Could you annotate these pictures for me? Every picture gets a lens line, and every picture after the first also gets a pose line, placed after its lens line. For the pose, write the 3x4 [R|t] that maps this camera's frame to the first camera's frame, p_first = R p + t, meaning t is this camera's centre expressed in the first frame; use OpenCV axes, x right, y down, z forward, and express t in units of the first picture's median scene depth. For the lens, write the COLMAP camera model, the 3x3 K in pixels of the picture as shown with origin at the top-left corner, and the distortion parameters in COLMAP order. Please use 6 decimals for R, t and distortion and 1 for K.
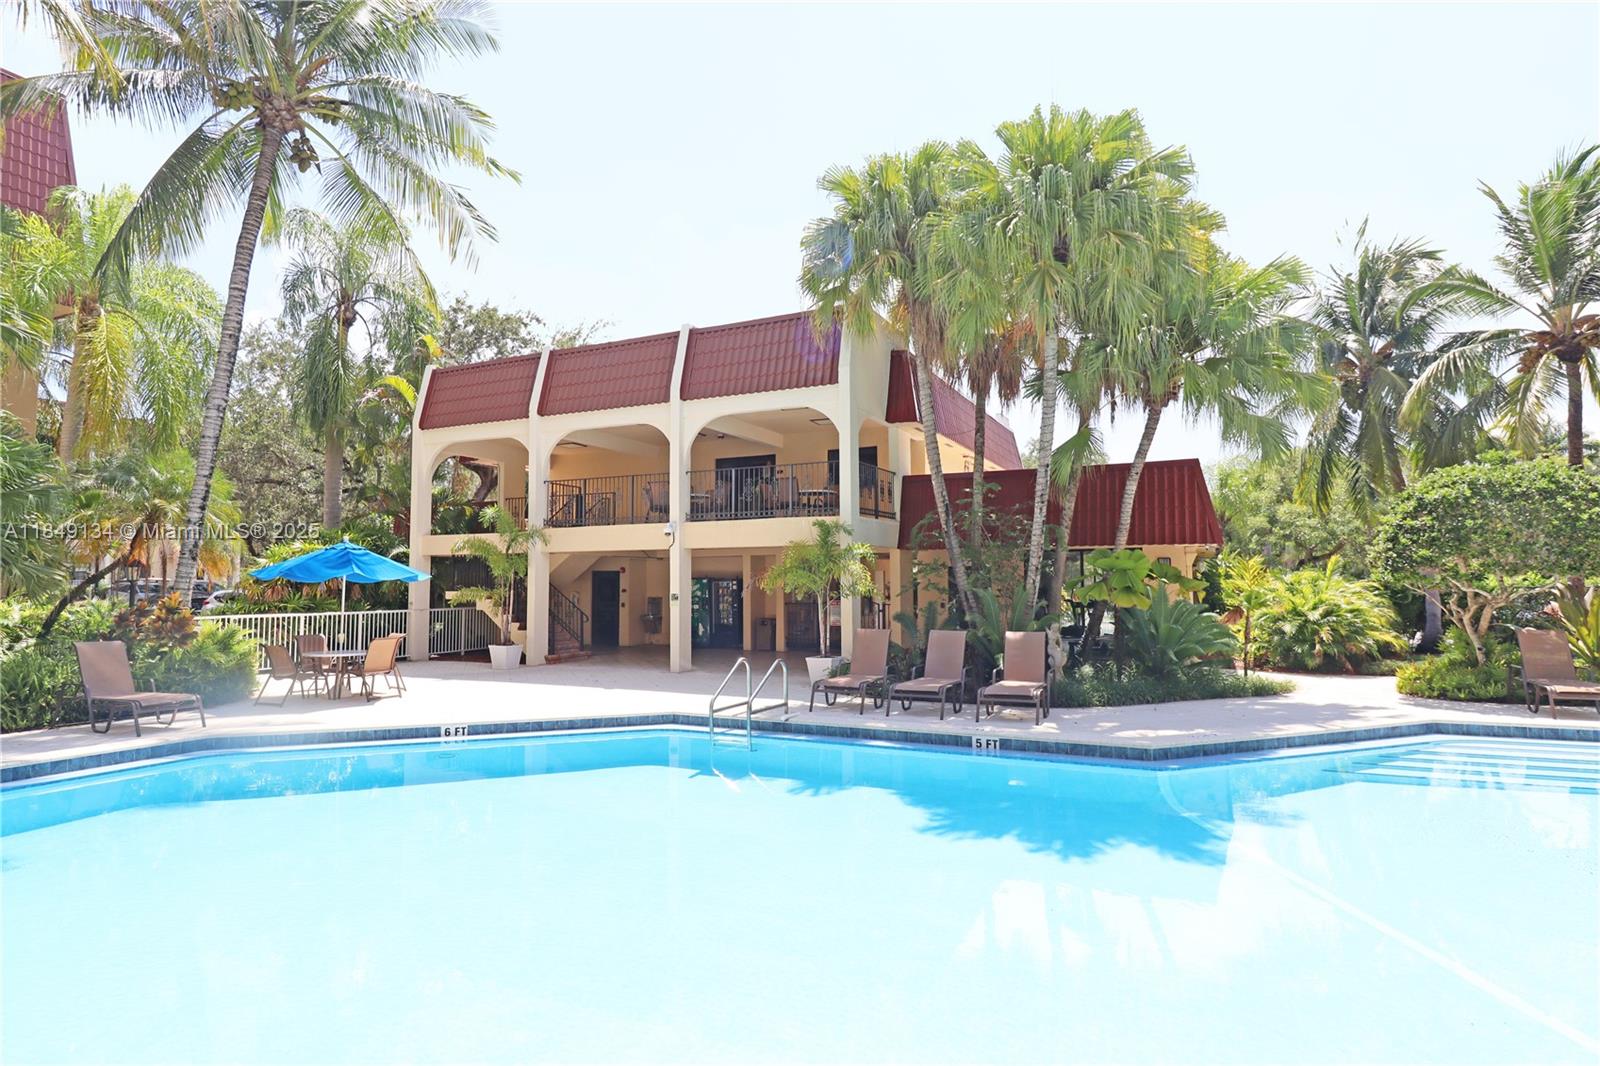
lens RADIAL K [[882.5, 0, 797.4], [0, 882.5, 532.7], [0, 0, 1]] dist [-0.003905, -0.000511]
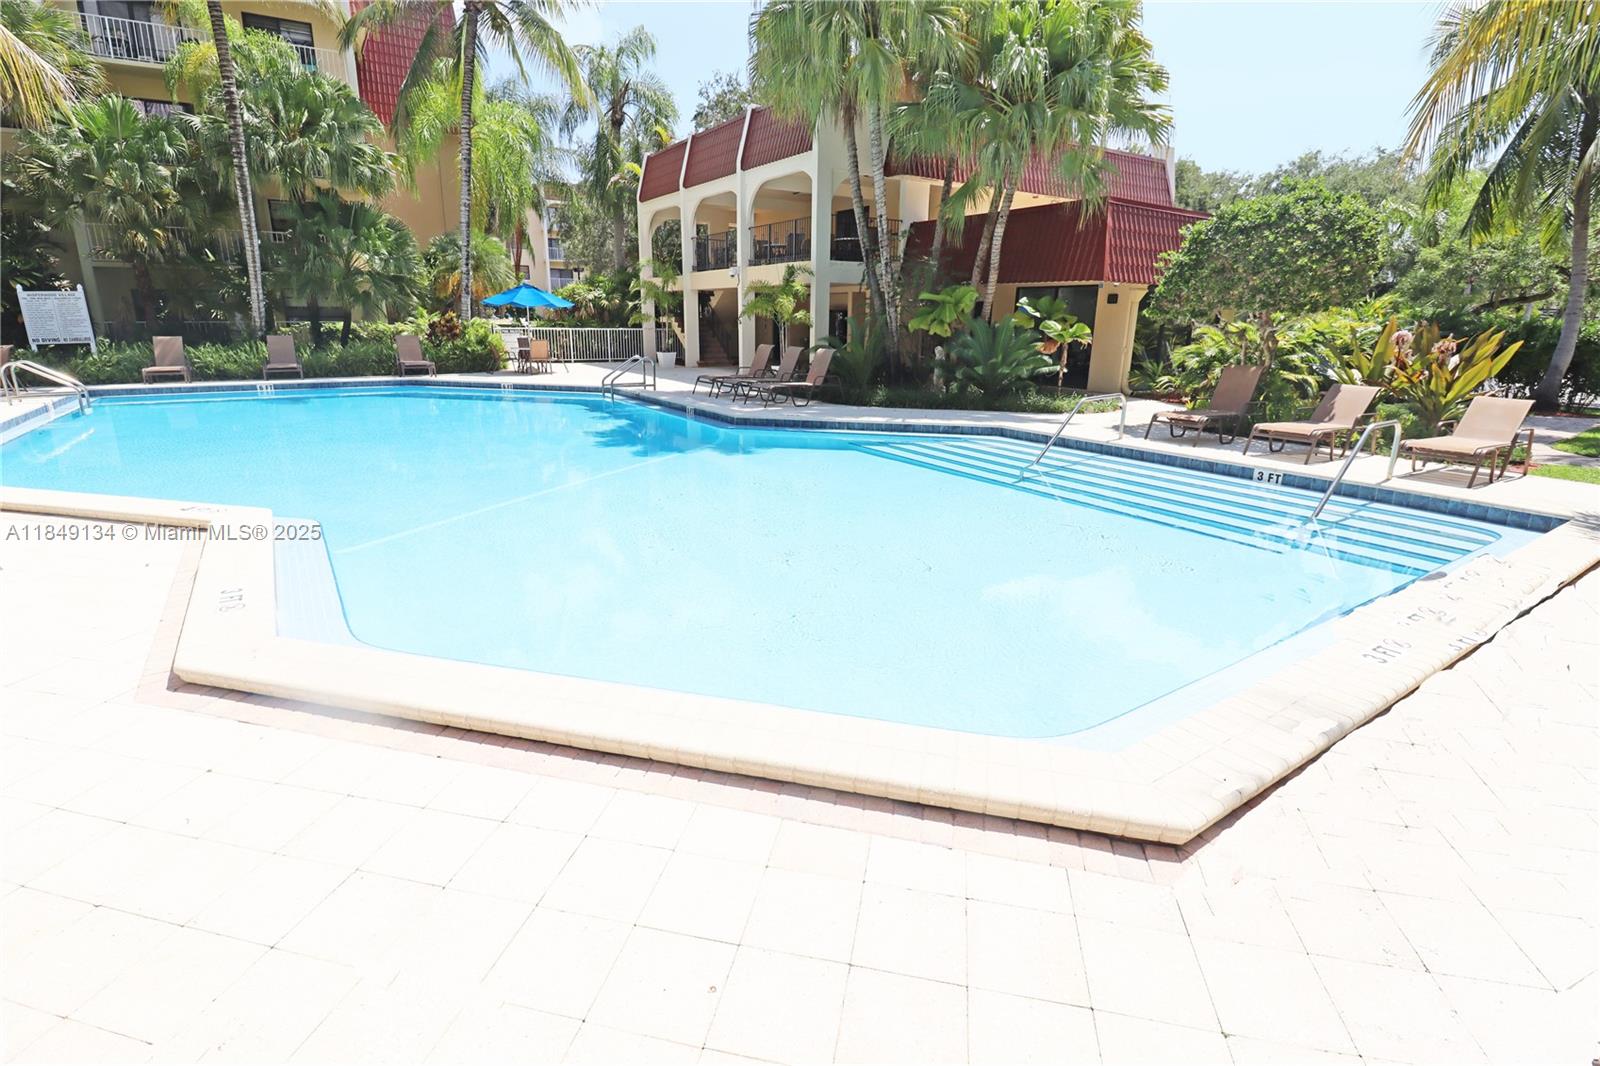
lens RADIAL K [[753.7, 0, 802.1], [0, 753.7, 532.2], [0, 0, 1]] dist [-0.000900, -0.000001]
pose [[0.858360, 0.155740, -0.488838, 0.578007], [0.013553, 0.945597, 0.325058, -0.000663], [0.512868, -0.285642, 0.809552, -0.045961]]
